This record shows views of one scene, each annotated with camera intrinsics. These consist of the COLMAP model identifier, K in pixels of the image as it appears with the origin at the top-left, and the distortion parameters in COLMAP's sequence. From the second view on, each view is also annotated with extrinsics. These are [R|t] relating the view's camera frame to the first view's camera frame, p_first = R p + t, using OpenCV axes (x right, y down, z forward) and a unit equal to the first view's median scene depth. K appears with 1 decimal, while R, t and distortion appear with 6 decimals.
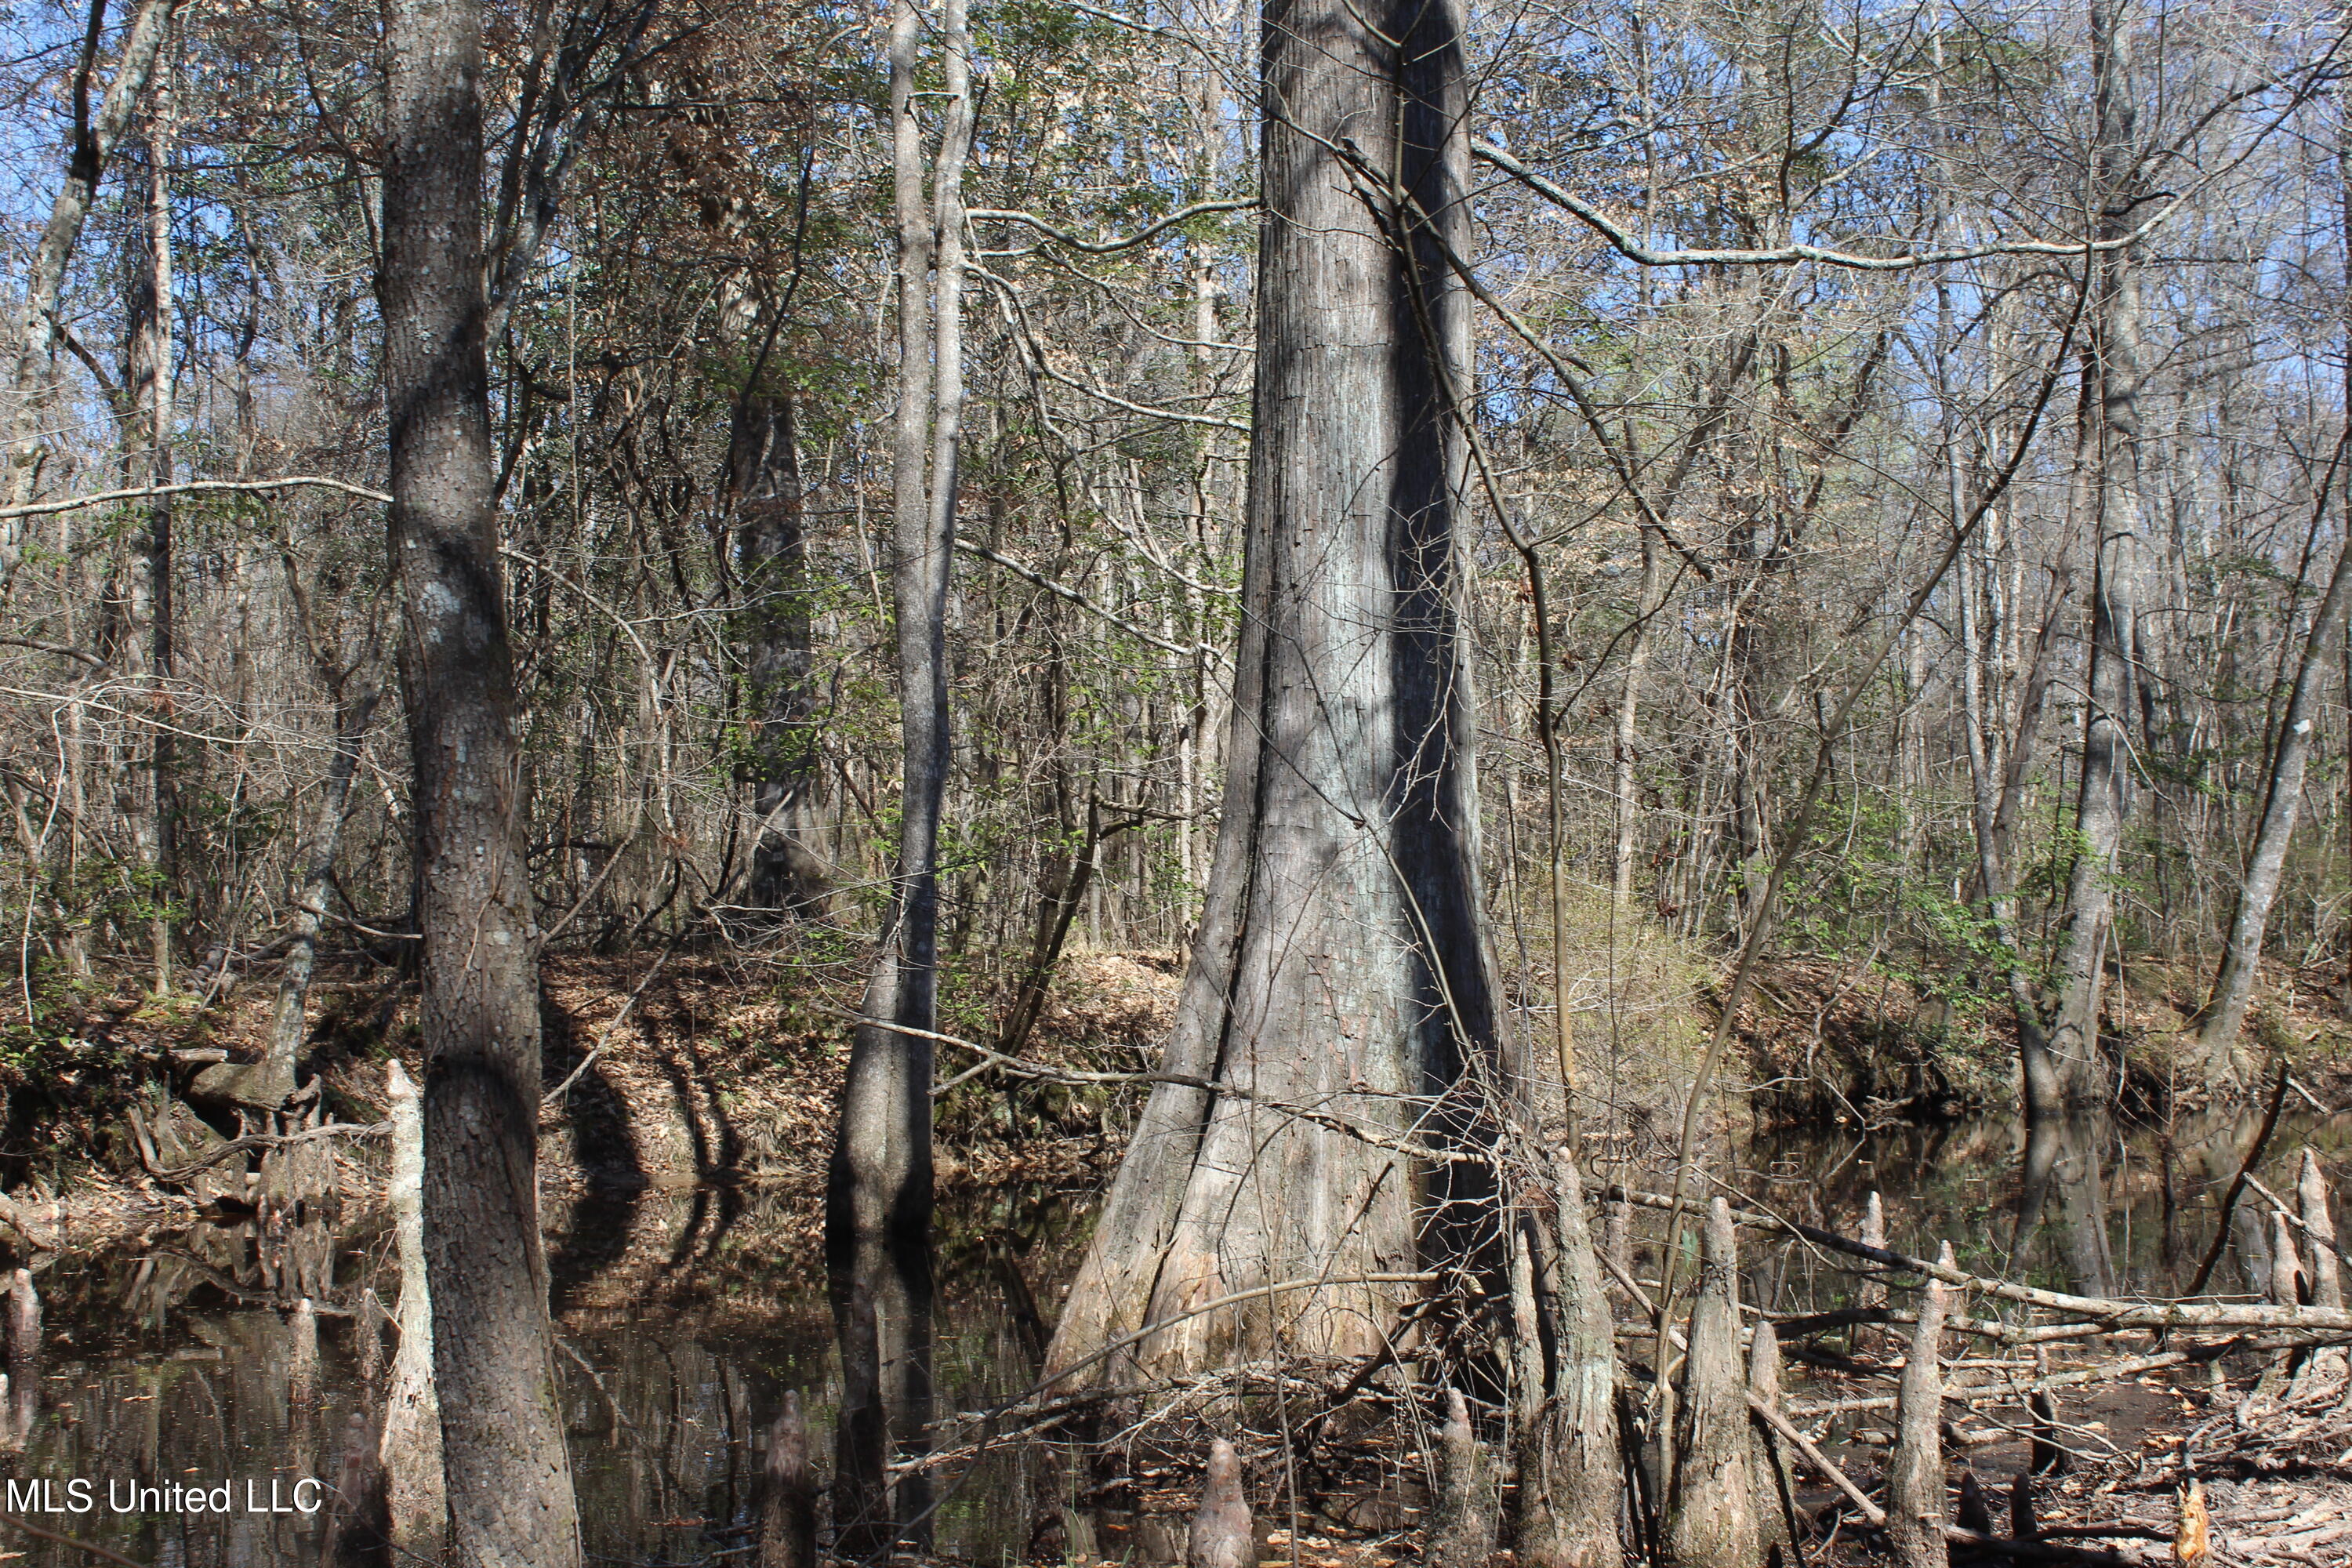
lens RADIAL K [[2926.3, 0, 1176.0], [0, 2926.3, 784.0], [0, 0, 1]] dist [-0.068204, 0.079076]
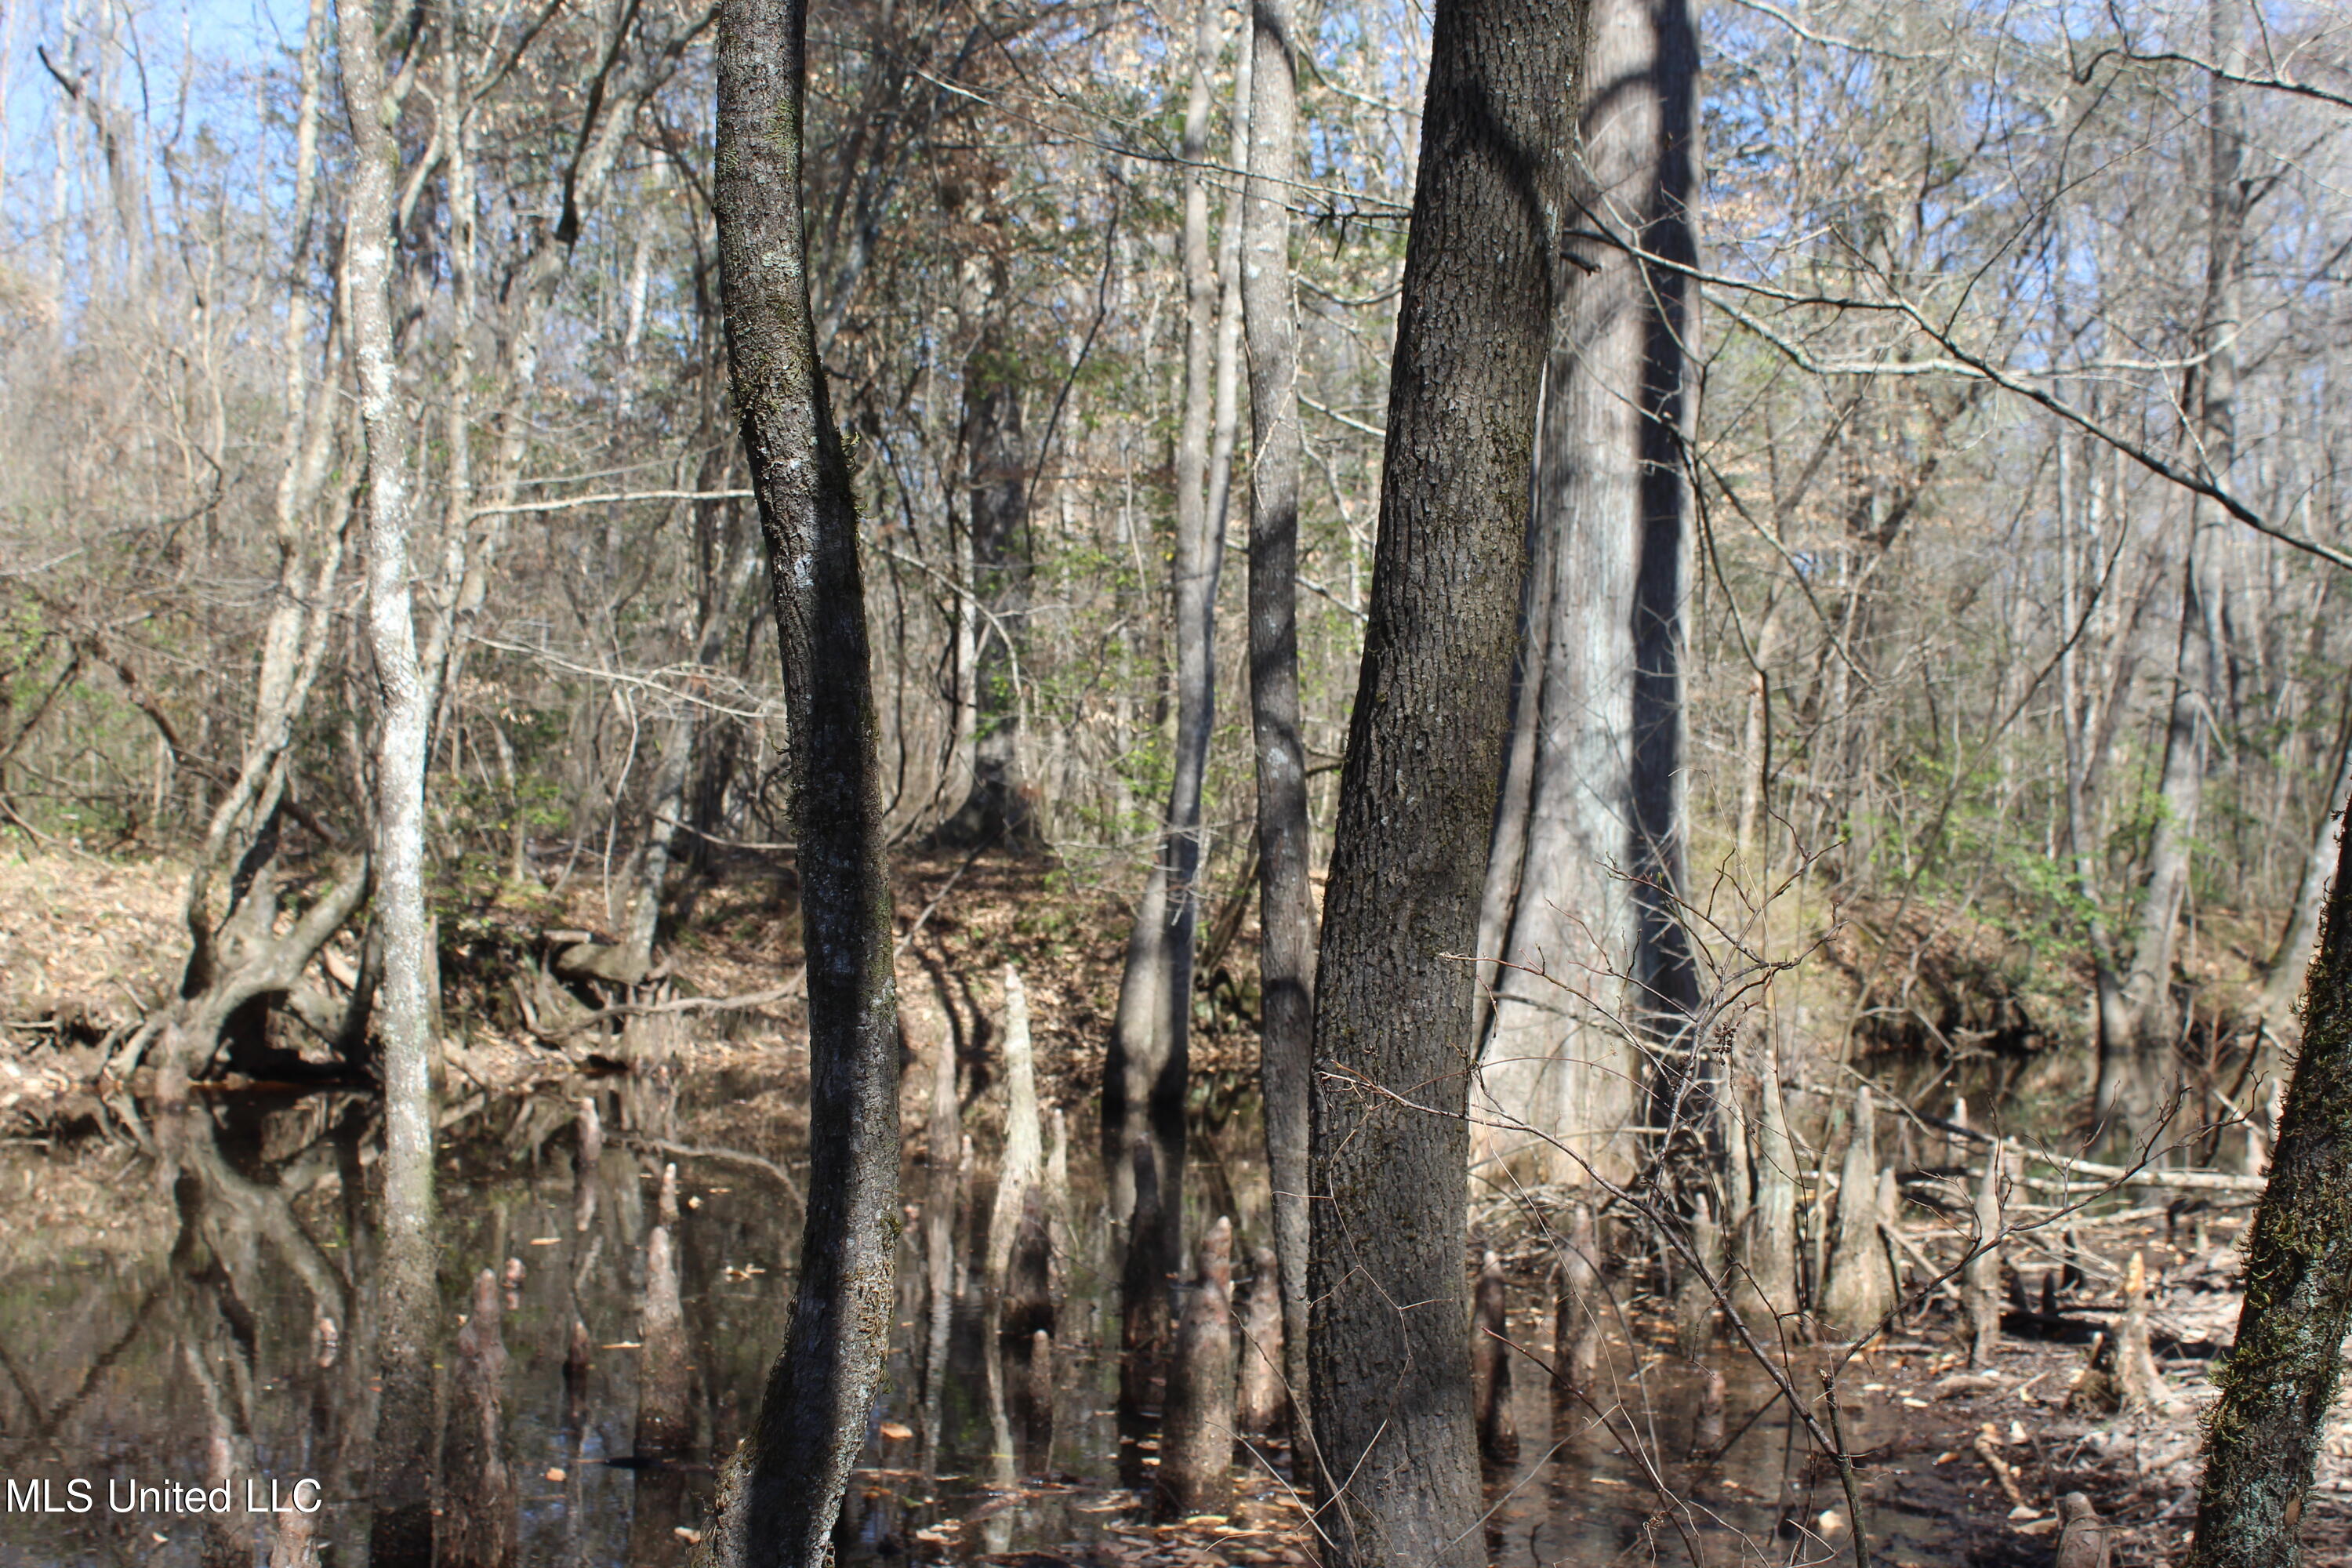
lens RADIAL K [[2926.3, 0, 1176.0], [0, 2926.3, 784.0], [0, 0, 1]] dist [-0.068204, 0.079076]
pose [[0.998718, 0.039691, -0.031405, -0.041808], [-0.038616, 0.998671, 0.034127, -0.017978], [0.032718, -0.032871, 0.998924, -0.170673]]
